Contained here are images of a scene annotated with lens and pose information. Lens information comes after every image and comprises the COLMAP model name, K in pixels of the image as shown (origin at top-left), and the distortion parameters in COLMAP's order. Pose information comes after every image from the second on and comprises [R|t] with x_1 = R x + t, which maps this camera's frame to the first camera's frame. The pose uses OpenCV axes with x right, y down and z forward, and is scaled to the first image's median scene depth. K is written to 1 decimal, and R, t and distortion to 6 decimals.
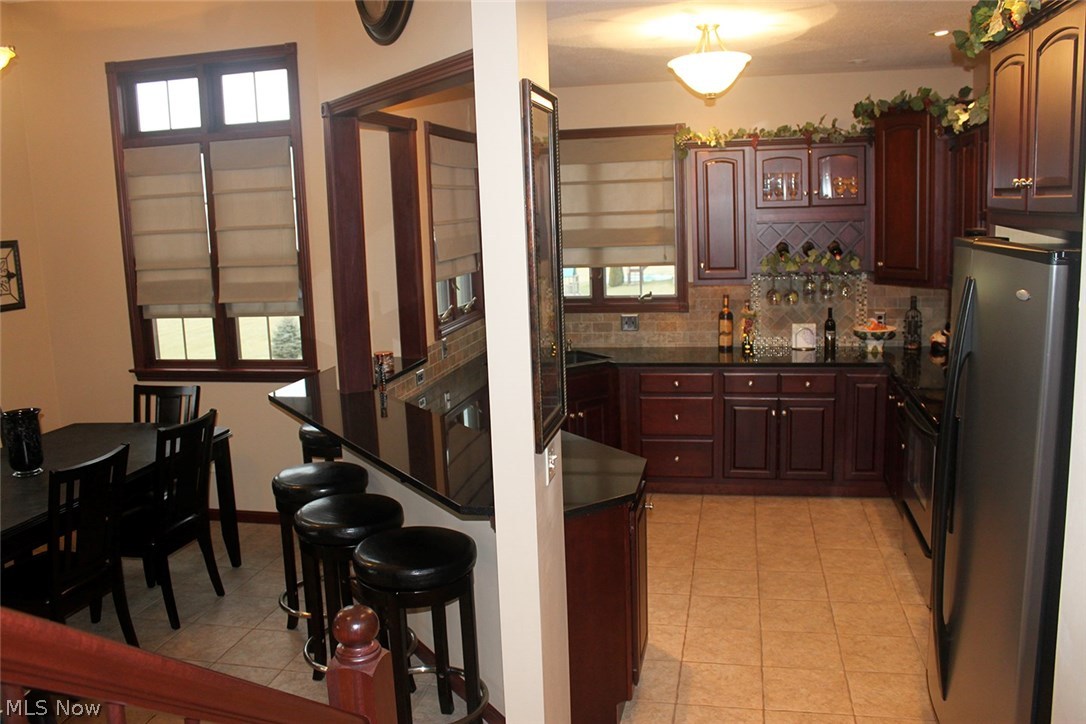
lens RADIAL K [[907.3, 0, 545.9], [0, 907.3, 349.5], [0, 0, 1]] dist [-0.172280, 0.159782]
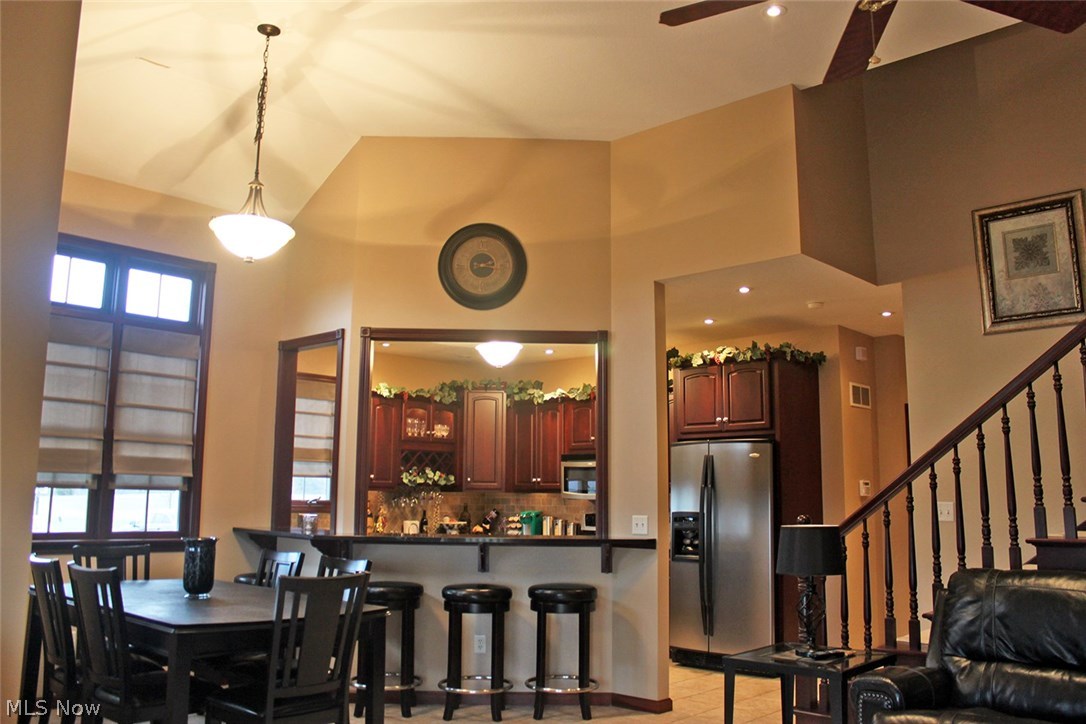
lens RADIAL K [[907.3, 0, 545.9], [0, 907.3, 349.5], [0, 0, 1]] dist [-0.172280, 0.159782]
pose [[0.509550, 0.180836, 0.841224, -0.963457], [0.104305, 0.957474, -0.269006, 0.131600], [-0.854096, 0.224816, 0.469019, 0.053276]]
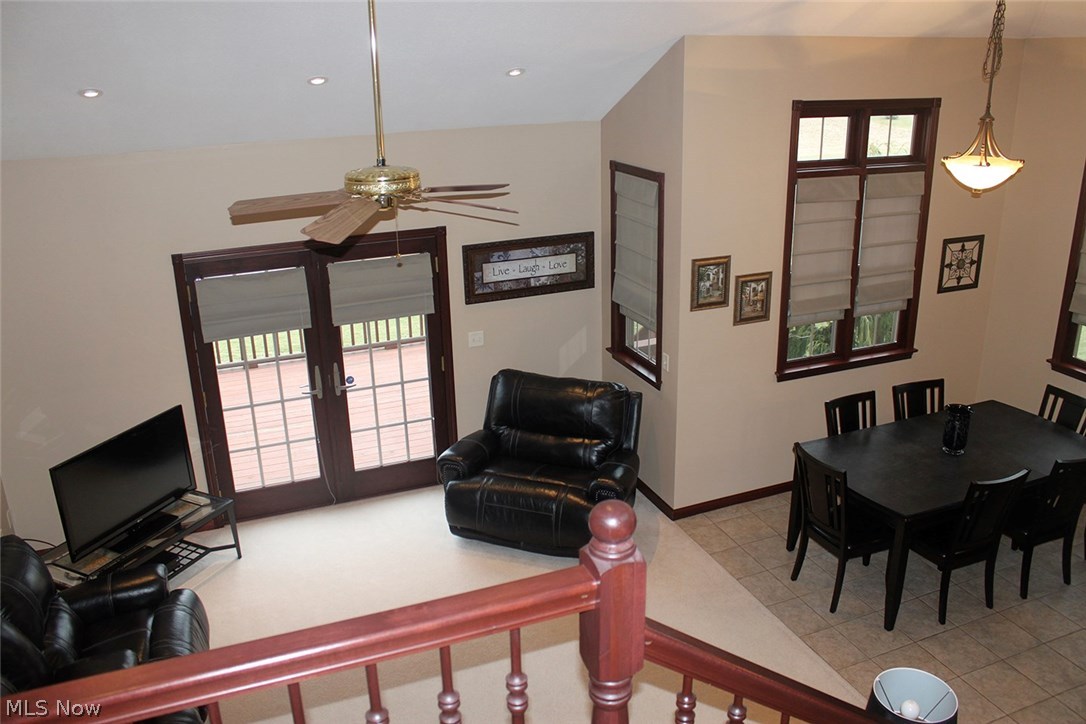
lens RADIAL K [[907.3, 0, 545.9], [0, 907.3, 349.5], [0, 0, 1]] dist [-0.172280, 0.159782]
pose [[0.564028, 0.295001, -0.771263, 0.052116], [-0.133282, 0.954285, 0.267536, -0.216147], [0.814928, -0.048102, 0.577562, -0.239323]]
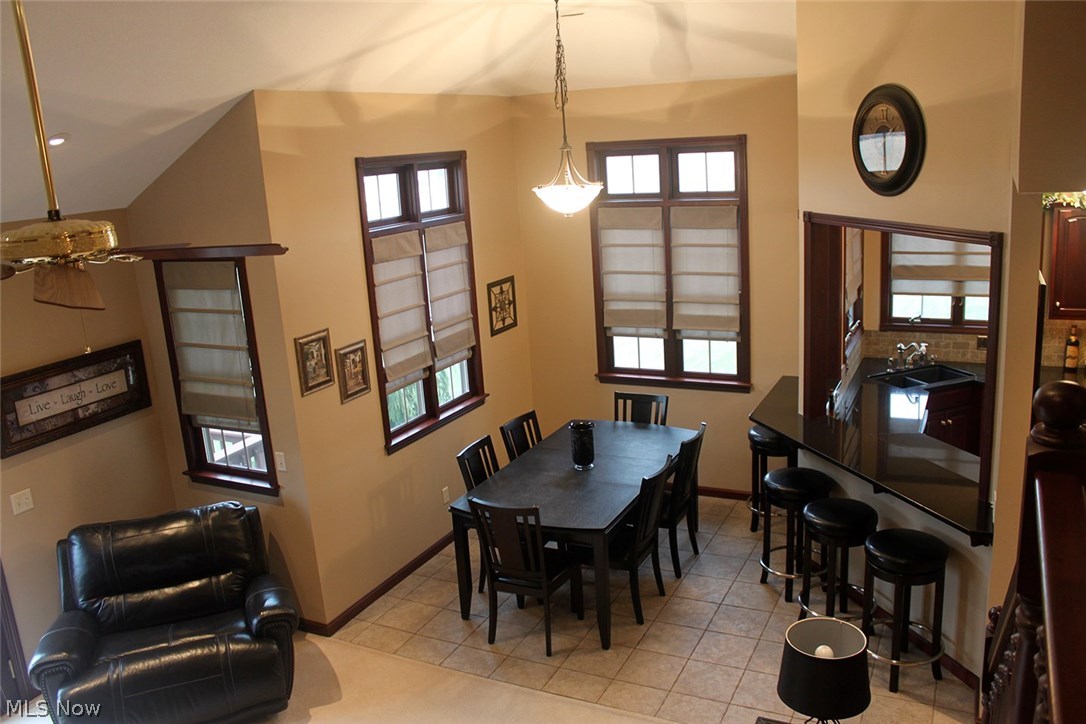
lens RADIAL K [[907.3, 0, 545.9], [0, 907.3, 349.5], [0, 0, 1]] dist [-0.172280, 0.159782]
pose [[0.967950, 0.033607, -0.248883, -0.208919], [-0.012809, 0.996322, 0.084720, -0.128304], [0.250815, -0.078817, 0.964821, -0.322202]]
